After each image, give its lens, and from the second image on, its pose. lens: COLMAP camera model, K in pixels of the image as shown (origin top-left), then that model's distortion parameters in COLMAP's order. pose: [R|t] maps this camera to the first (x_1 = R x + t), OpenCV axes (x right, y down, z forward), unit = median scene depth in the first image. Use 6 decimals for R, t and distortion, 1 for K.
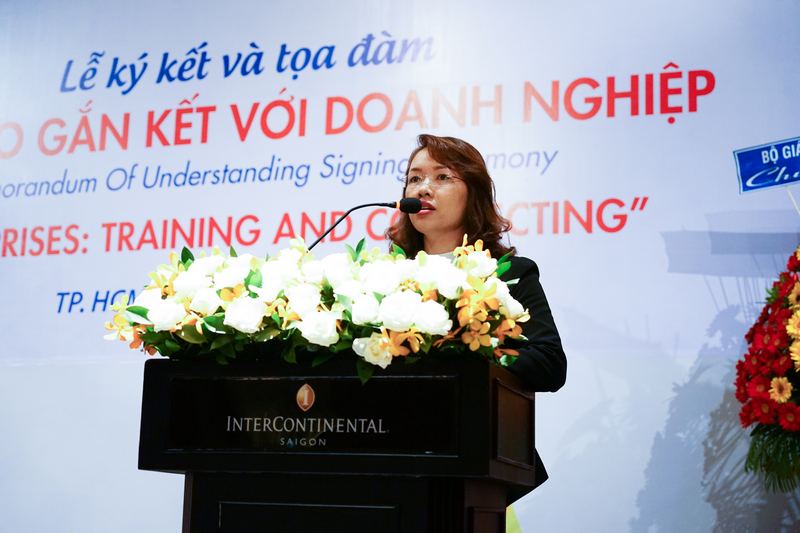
lens RADIAL K [[1373.4, 0, 394.2], [0, 1373.4, 265.0], [0, 0, 1]] dist [0.012230, -0.043373]
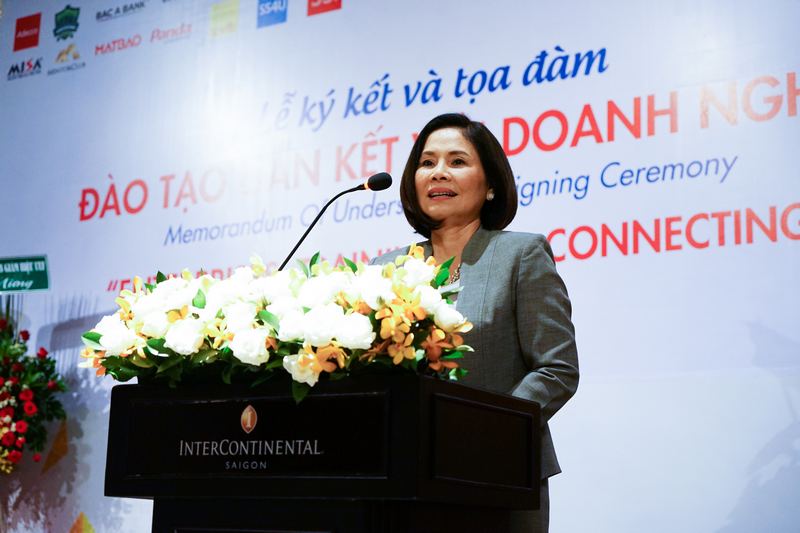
lens RADIAL K [[1373.4, 0, 394.2], [0, 1373.4, 265.0], [0, 0, 1]] dist [0.012230, -0.043373]
pose [[0.970071, -0.051394, -0.237321, 0.109756], [0.045459, 0.998503, -0.030416, 0.008942], [0.238529, 0.018718, 0.970955, 0.033674]]
